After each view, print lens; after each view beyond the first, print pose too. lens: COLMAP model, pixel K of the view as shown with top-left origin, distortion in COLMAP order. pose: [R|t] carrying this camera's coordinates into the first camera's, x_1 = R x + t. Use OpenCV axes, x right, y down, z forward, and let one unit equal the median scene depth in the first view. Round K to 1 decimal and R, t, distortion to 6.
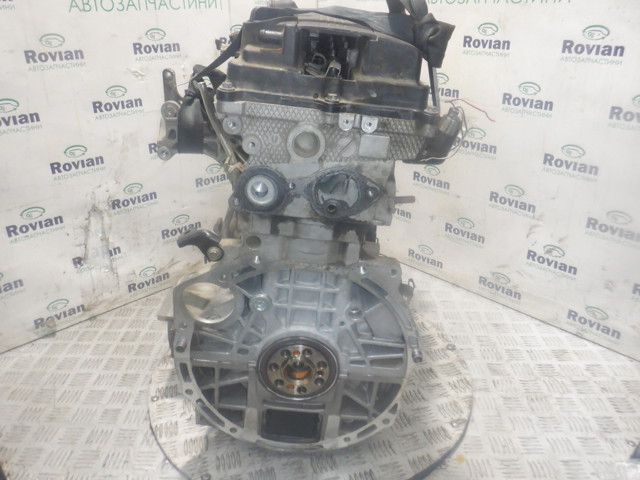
lens RADIAL K [[521.6, 0, 320.0], [0, 521.6, 240.0], [0, 0, 1]] dist [0.002832, 0.000517]
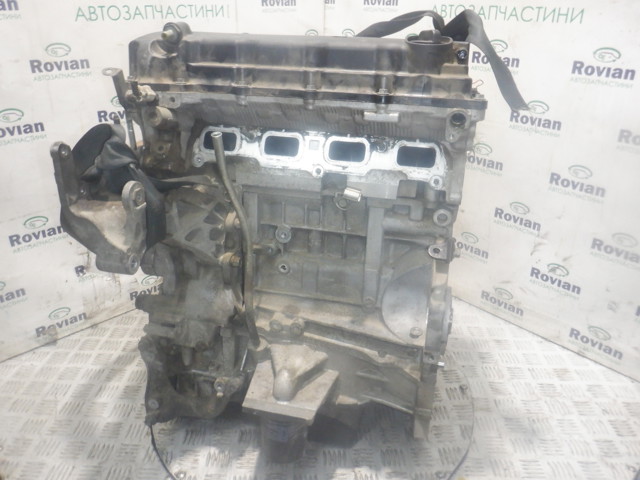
lens RADIAL K [[521.6, 0, 320.0], [0, 521.6, 240.0], [0, 0, 1]] dist [0.002832, 0.000517]
pose [[0.999812, 0.019012, 0.003674, -0.012505], [-0.019060, 0.999728, 0.013410, -0.042551], [-0.003418, -0.013477, 0.999903, 0.003388]]
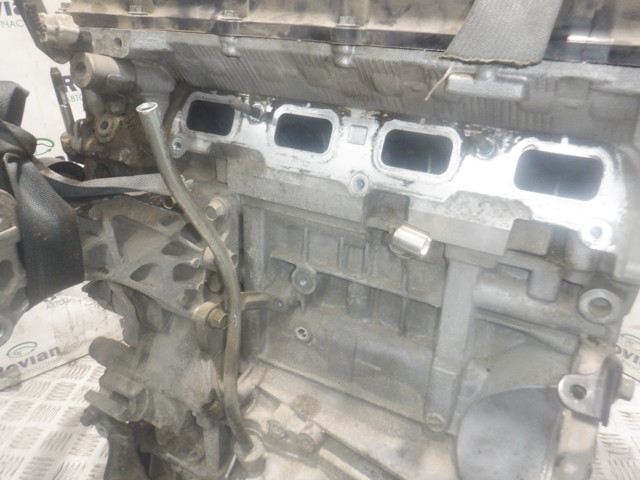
lens RADIAL K [[521.6, 0, 320.0], [0, 521.6, 240.0], [0, 0, 1]] dist [0.002832, 0.000517]
pose [[0.963045, 0.128172, -0.236887, 0.095668], [-0.111295, 0.990286, 0.083351, -0.159982], [0.245269, -0.053907, 0.967955, 0.542483]]
